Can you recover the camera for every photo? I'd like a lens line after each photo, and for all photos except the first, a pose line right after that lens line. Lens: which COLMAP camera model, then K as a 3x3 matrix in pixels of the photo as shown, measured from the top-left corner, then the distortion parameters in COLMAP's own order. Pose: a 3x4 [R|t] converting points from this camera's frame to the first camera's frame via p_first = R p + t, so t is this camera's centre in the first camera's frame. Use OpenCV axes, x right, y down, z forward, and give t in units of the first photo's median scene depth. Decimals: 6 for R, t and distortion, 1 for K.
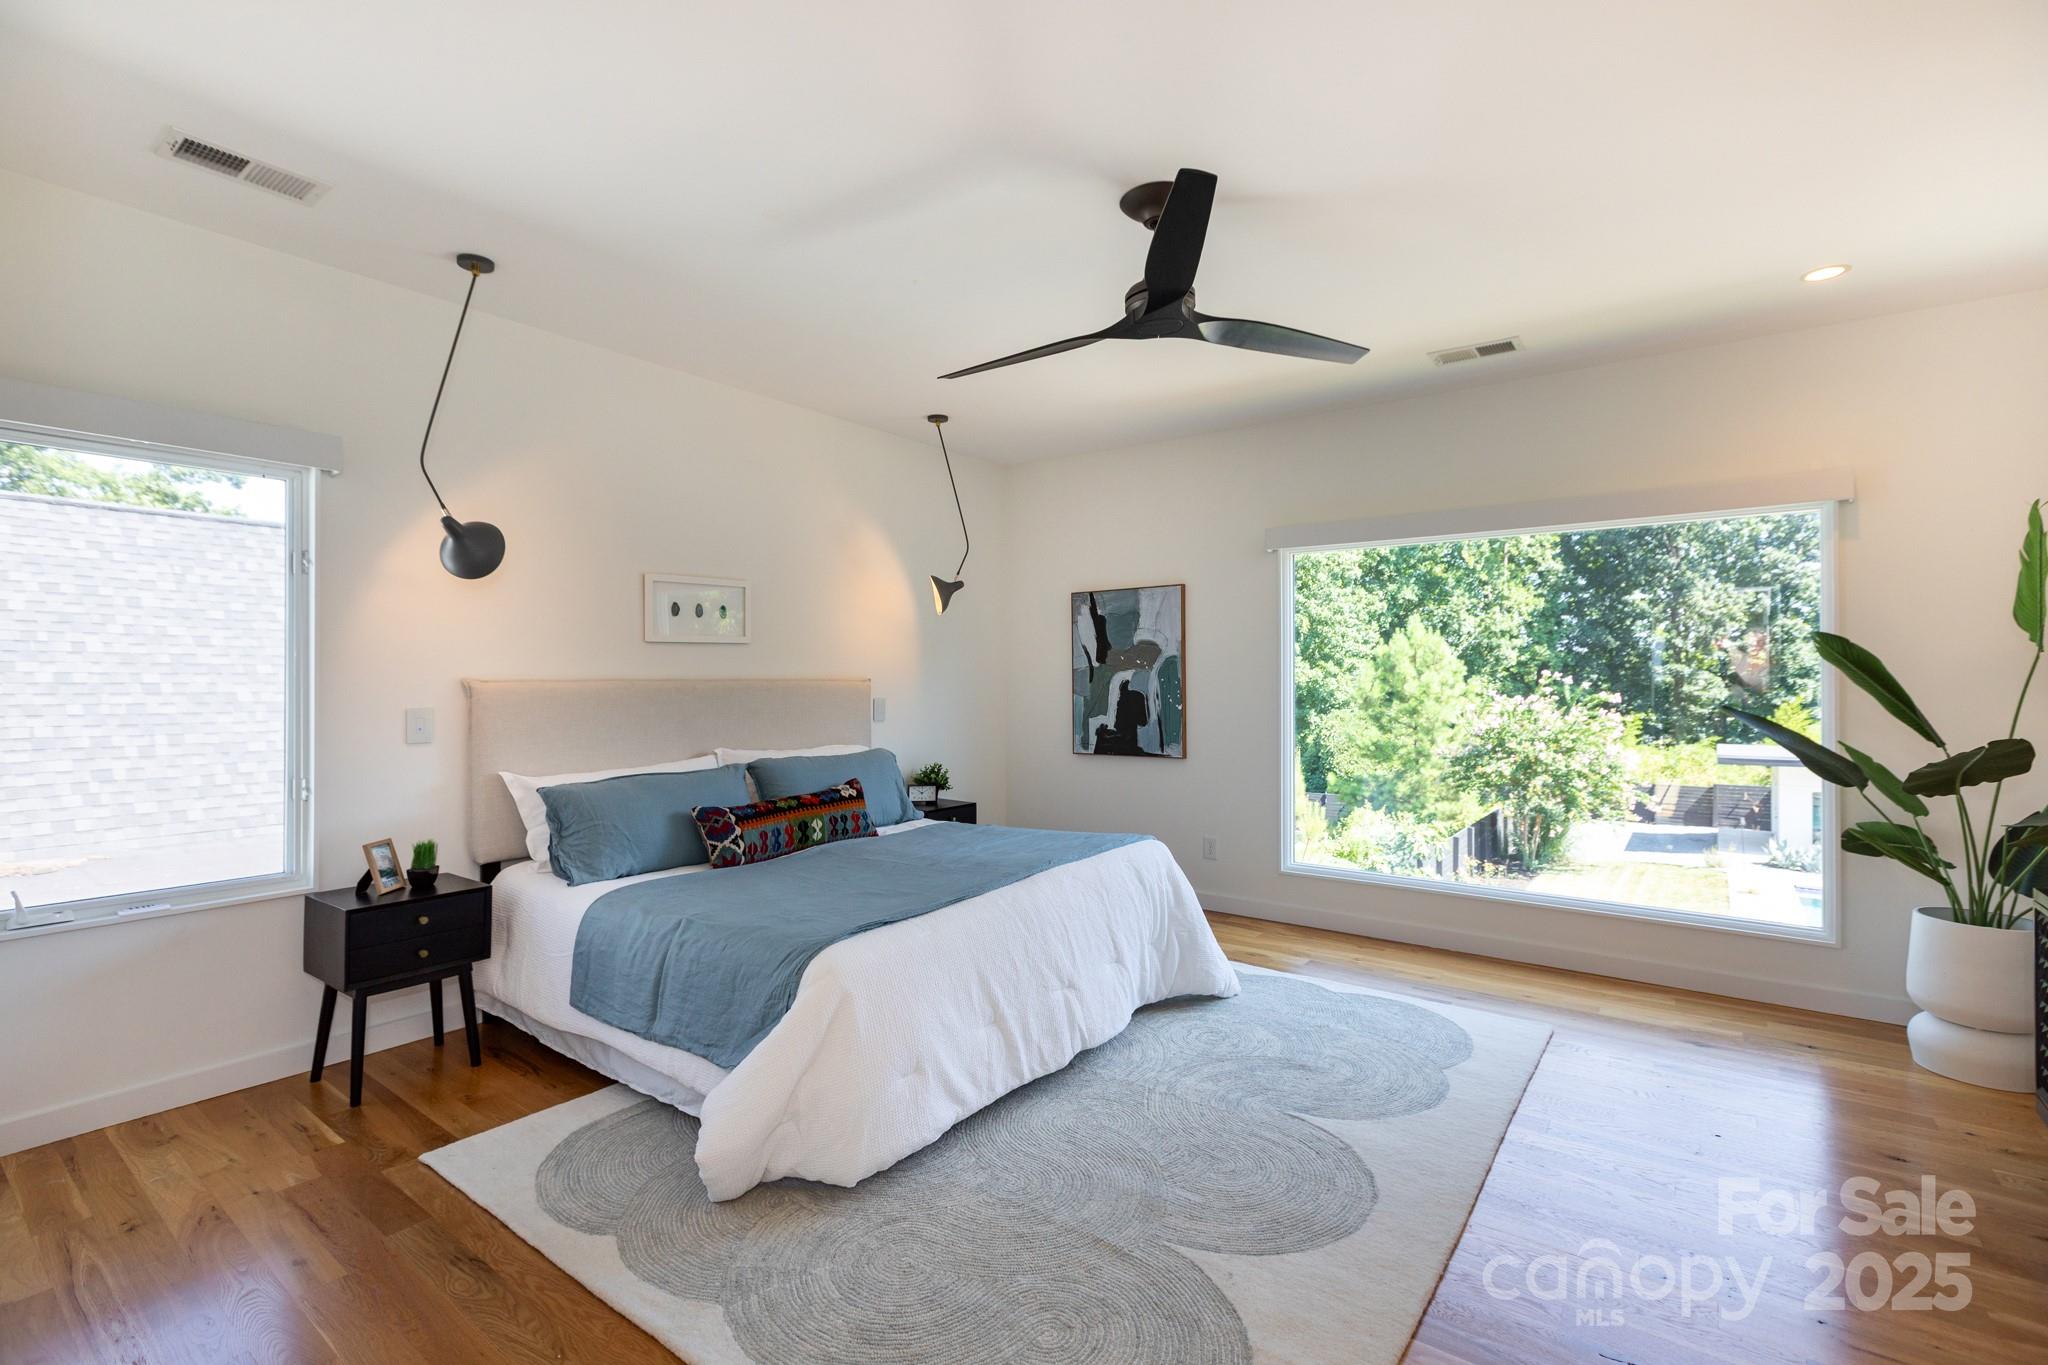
lens RADIAL K [[941.6, 0, 998.3], [0, 941.6, 674.7], [0, 0, 1]] dist [-0.000661, -0.000141]
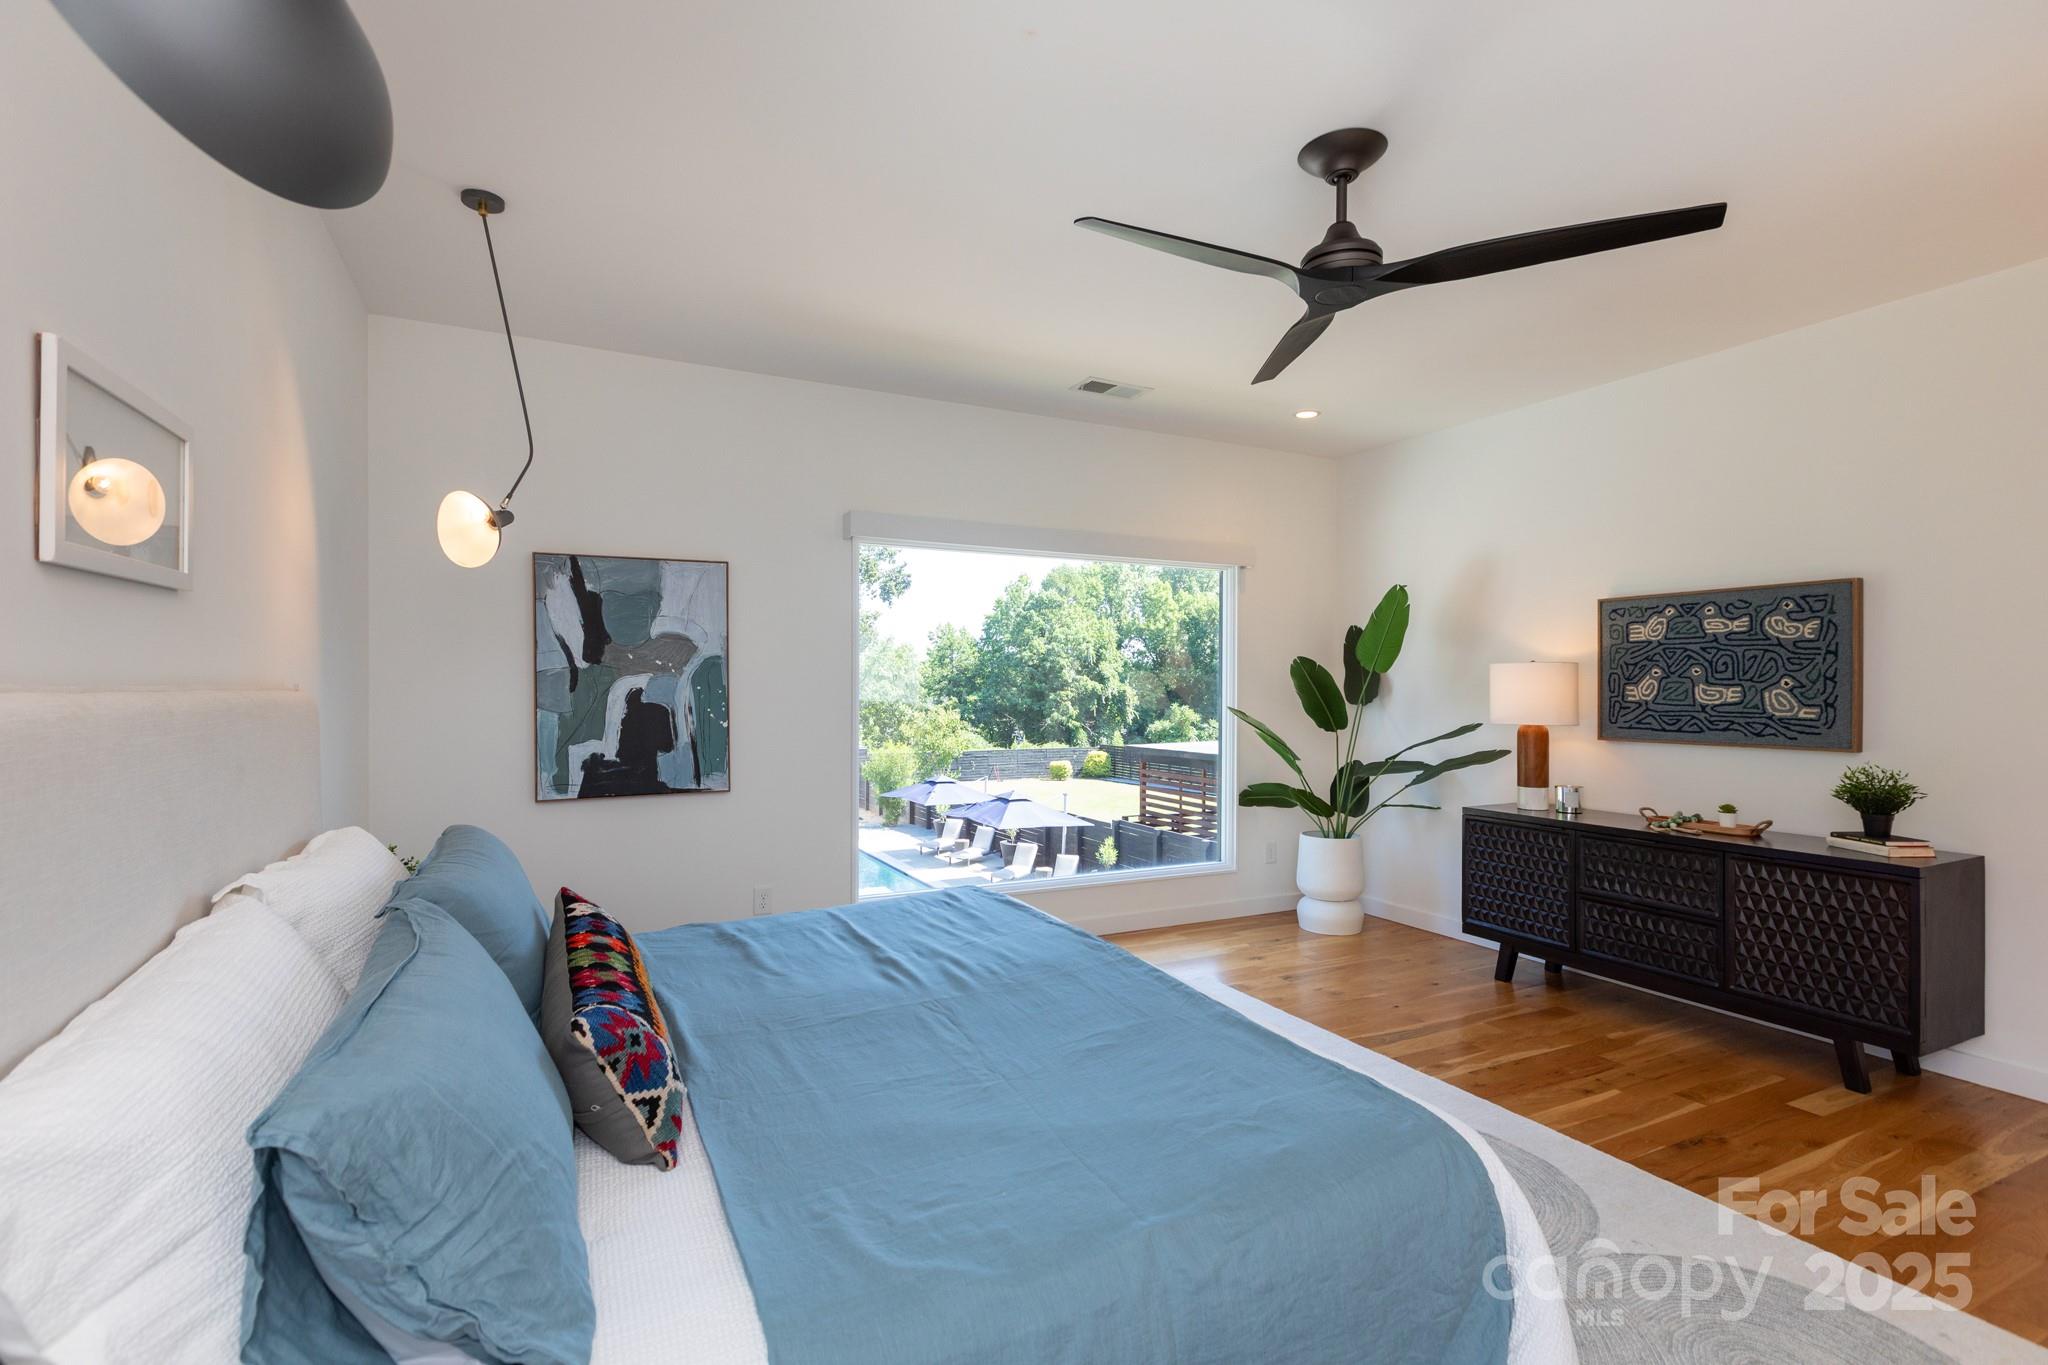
lens RADIAL K [[958.0, 0, 1024.0], [0, 958.0, 682.5], [0, 0, 1]] dist [0.000443, 0.000131]
pose [[0.419422, 0.005939, 0.907772, -0.384933], [-0.006739, 0.999971, -0.003429, 0.002040], [-0.907766, -0.004679, 0.419450, 0.432483]]
